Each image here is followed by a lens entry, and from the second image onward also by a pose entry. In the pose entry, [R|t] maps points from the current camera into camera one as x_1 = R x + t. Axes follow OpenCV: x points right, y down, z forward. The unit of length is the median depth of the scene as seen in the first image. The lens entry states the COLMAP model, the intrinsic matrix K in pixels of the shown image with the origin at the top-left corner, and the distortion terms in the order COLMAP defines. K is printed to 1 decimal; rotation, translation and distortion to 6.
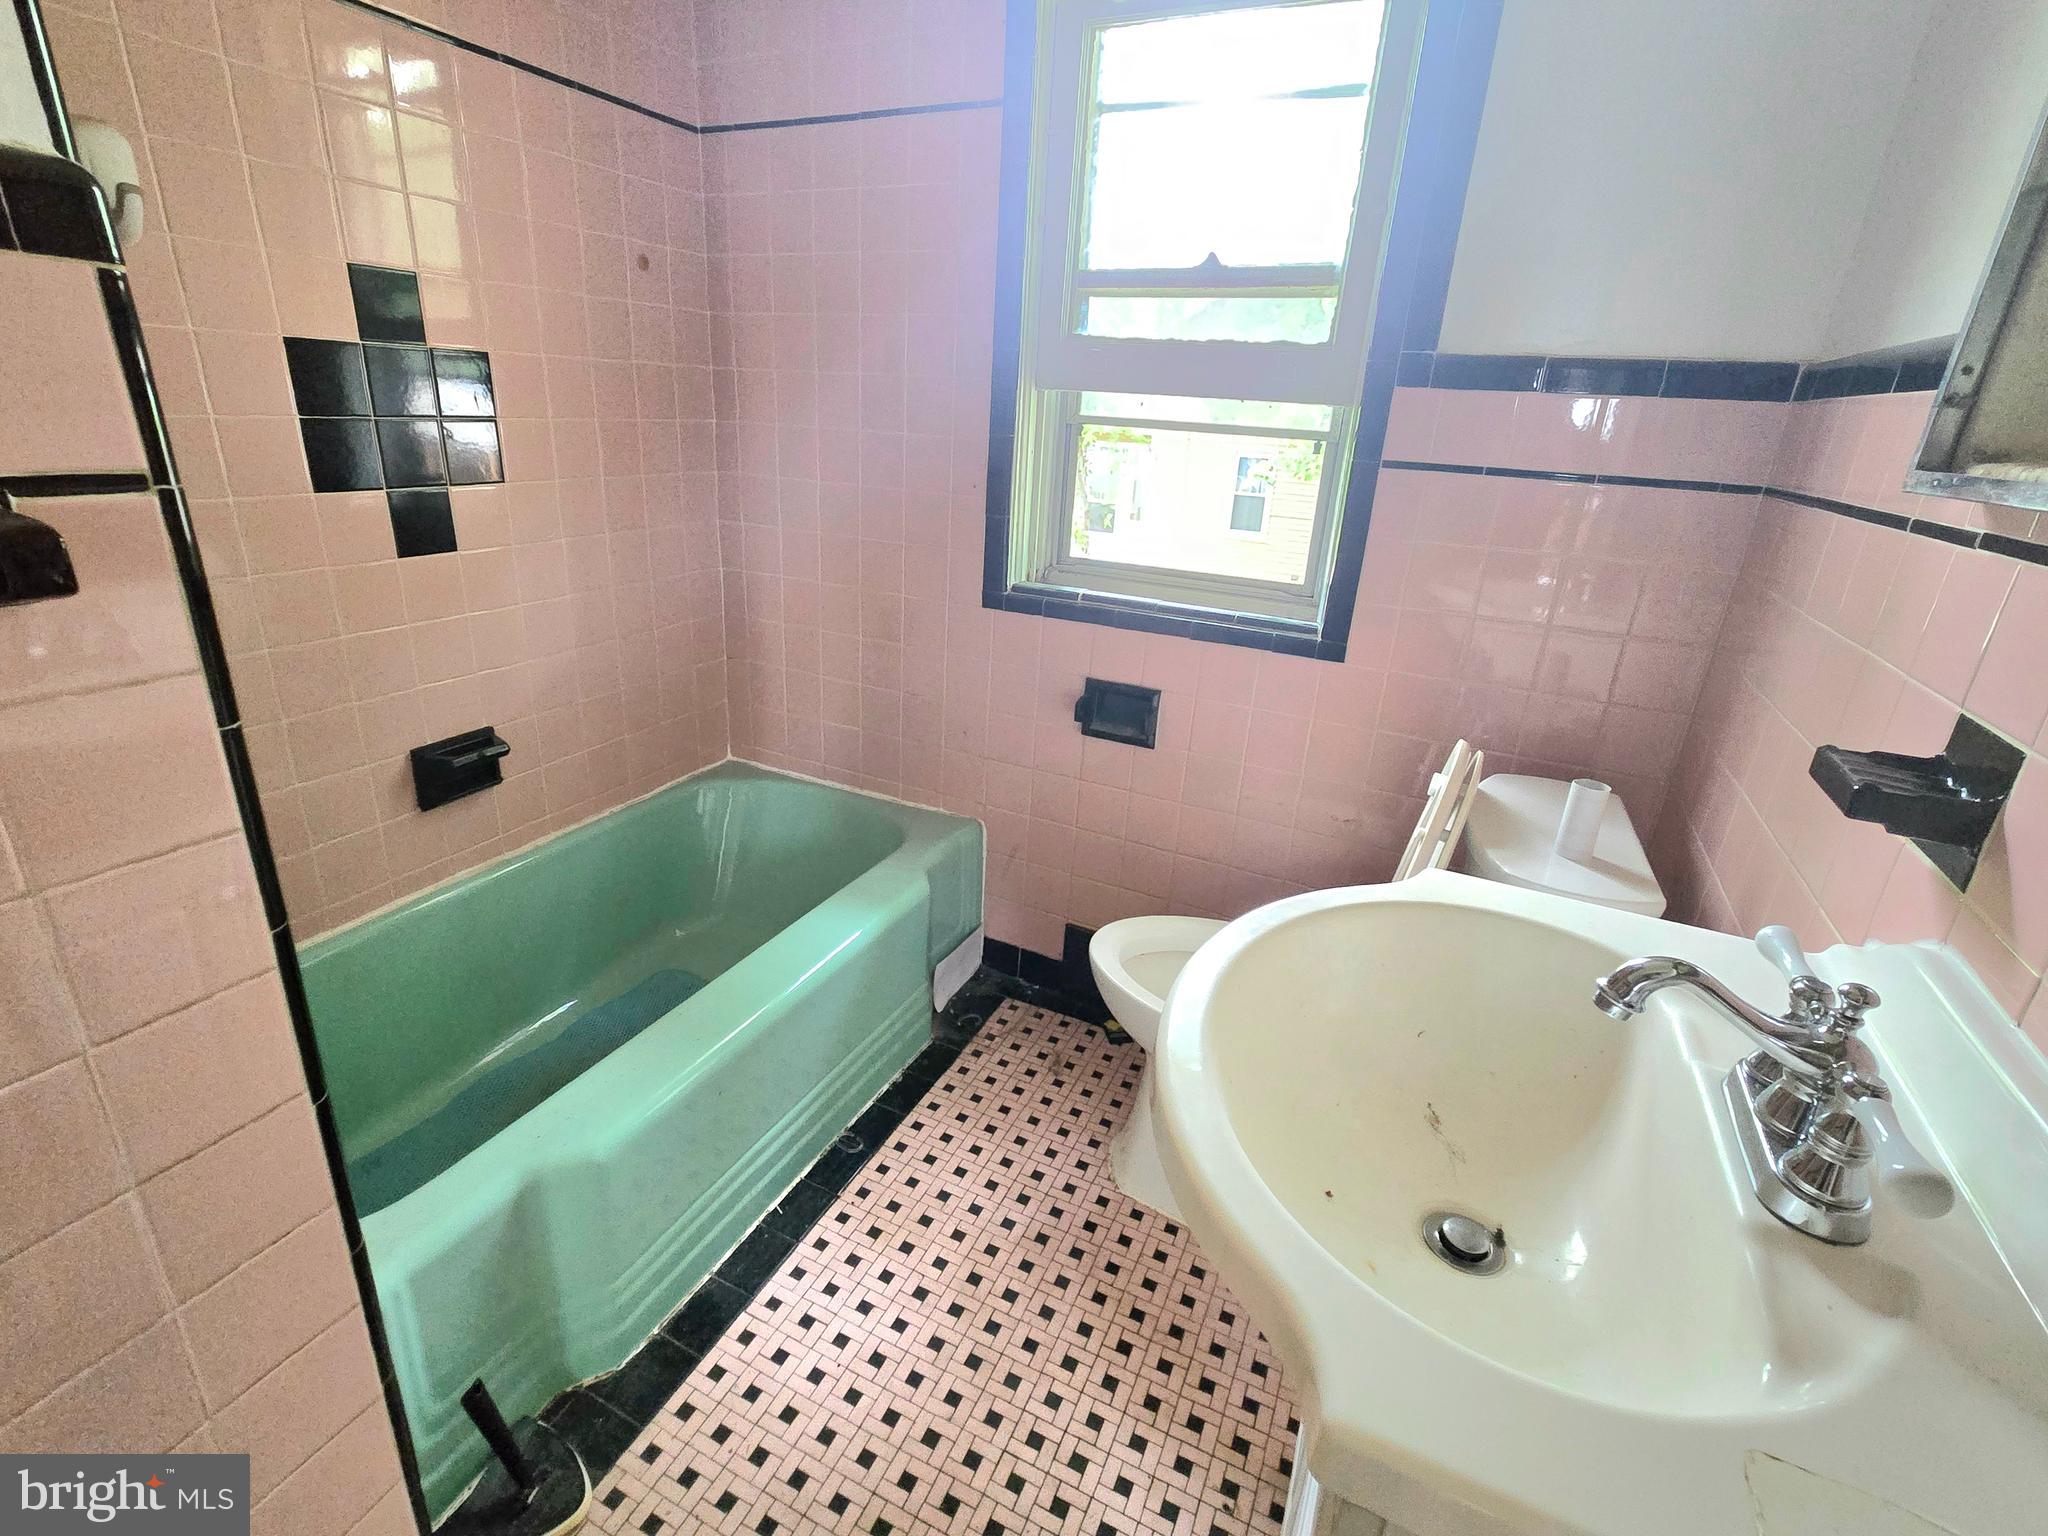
lens RADIAL K [[932.9, 0, 1018.6], [0, 932.9, 769.5], [0, 0, 1]] dist [-0.000369, 0.000878]
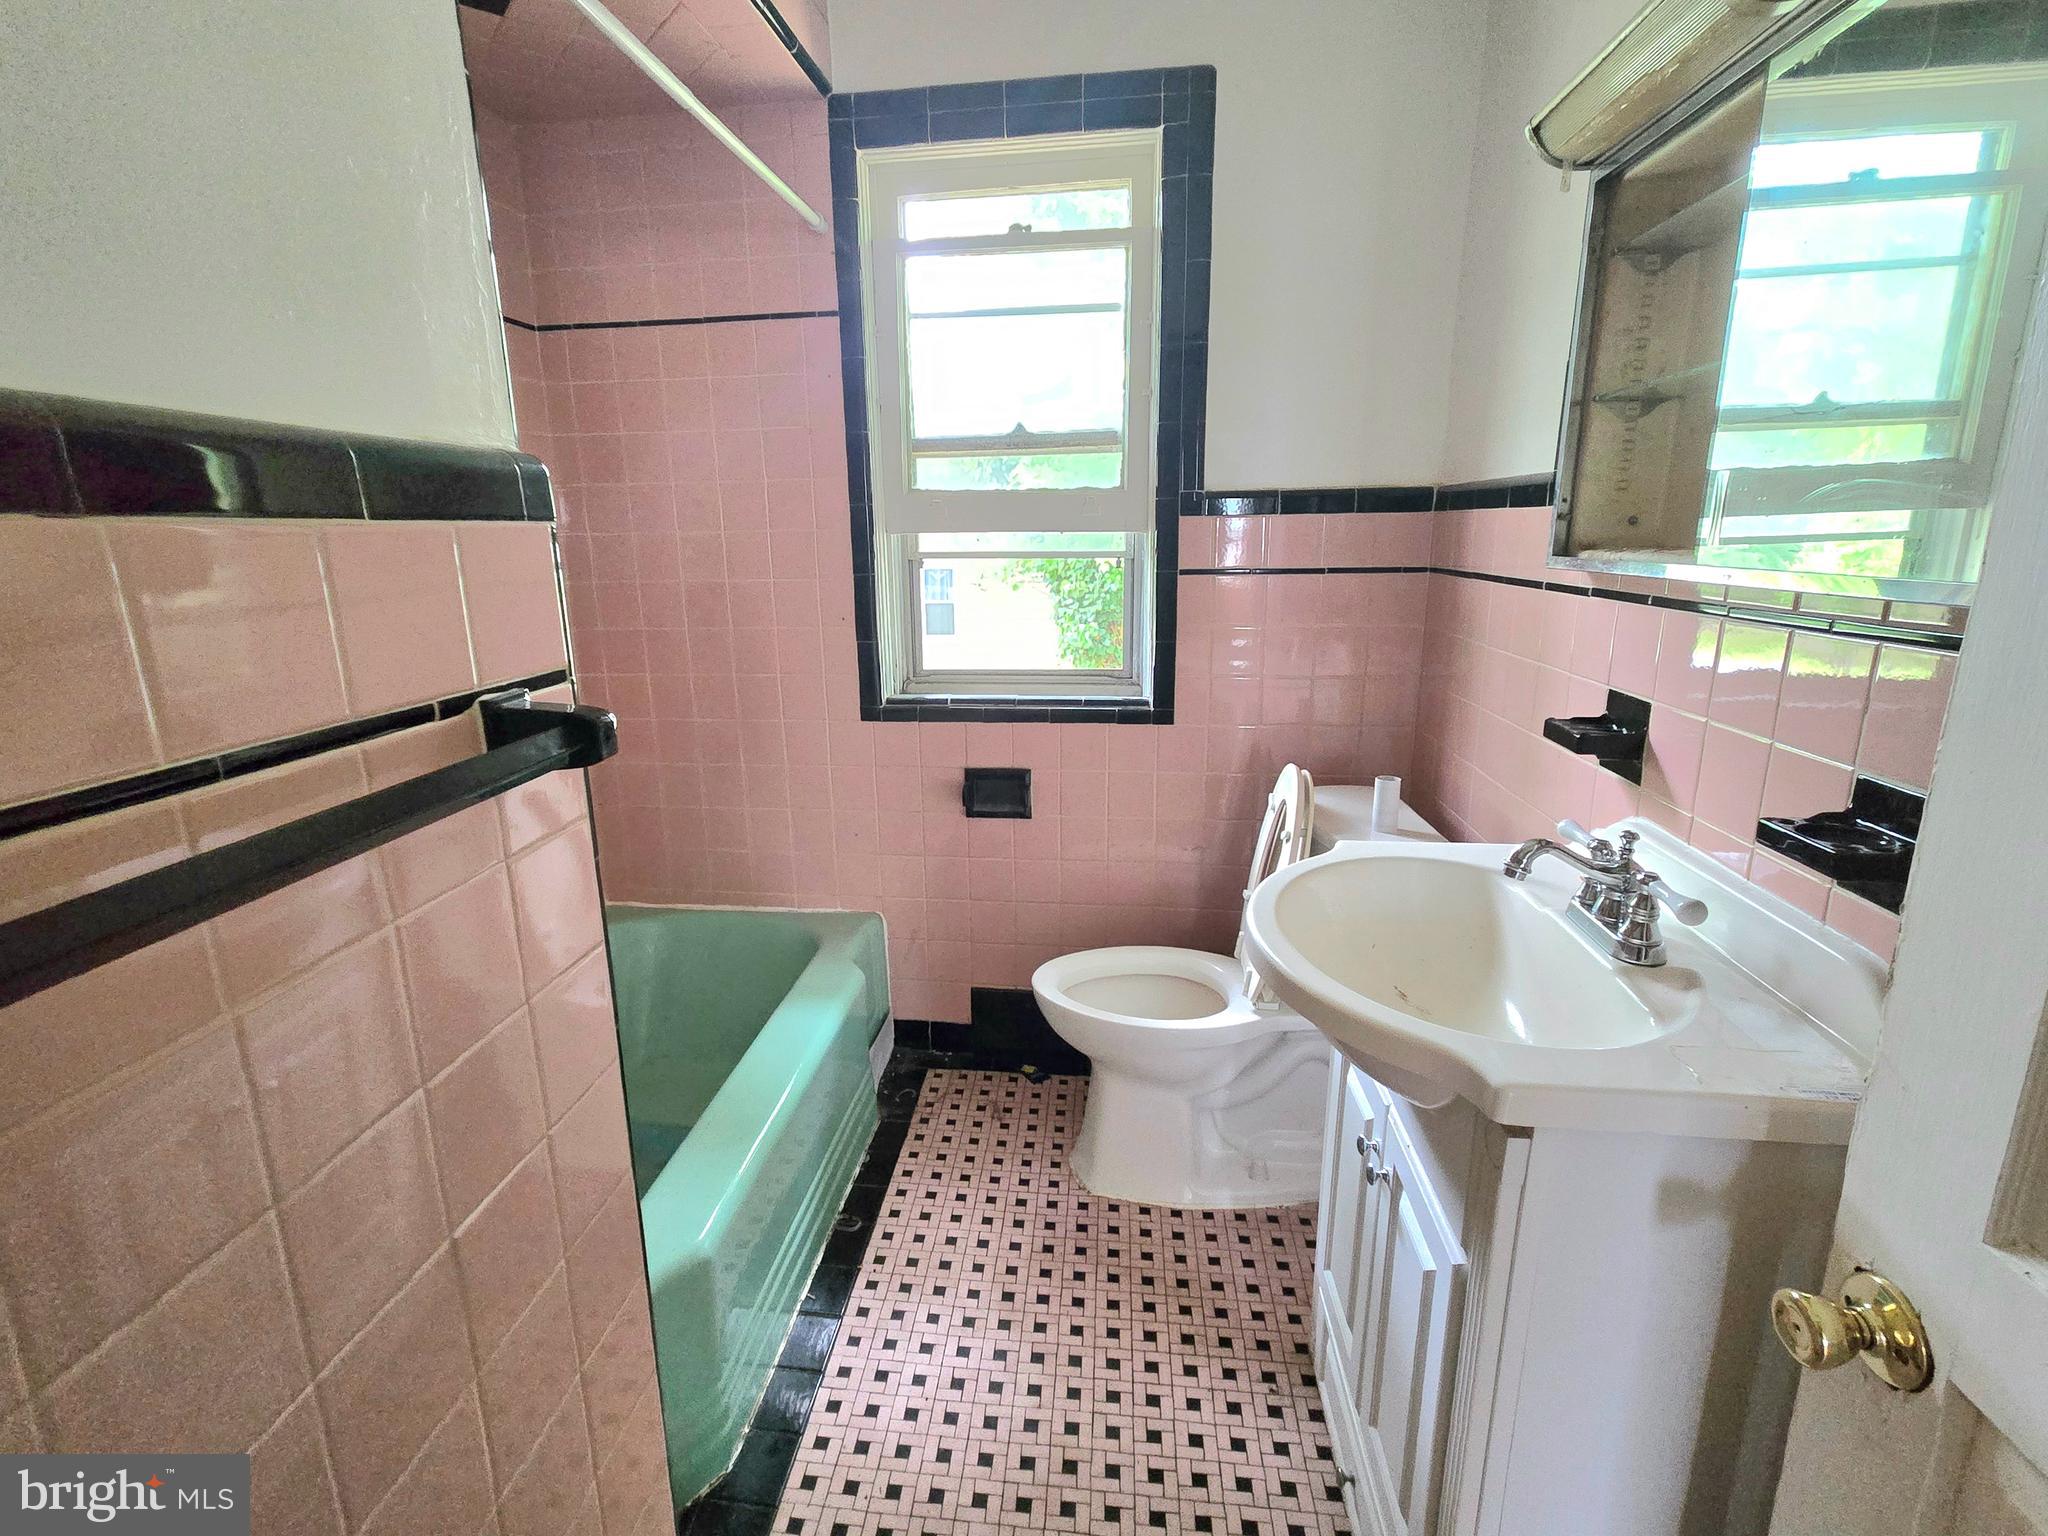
lens RADIAL K [[914.3, 0, 1024.0], [0, 914.3, 768.0], [0, 0, 1]] dist [0.000400, 0.000898]
pose [[0.943562, -0.145574, 0.297488, -0.246203], [0.178500, 0.980126, -0.086544, 0.017066], [-0.278977, 0.134761, 0.950795, -0.134046]]
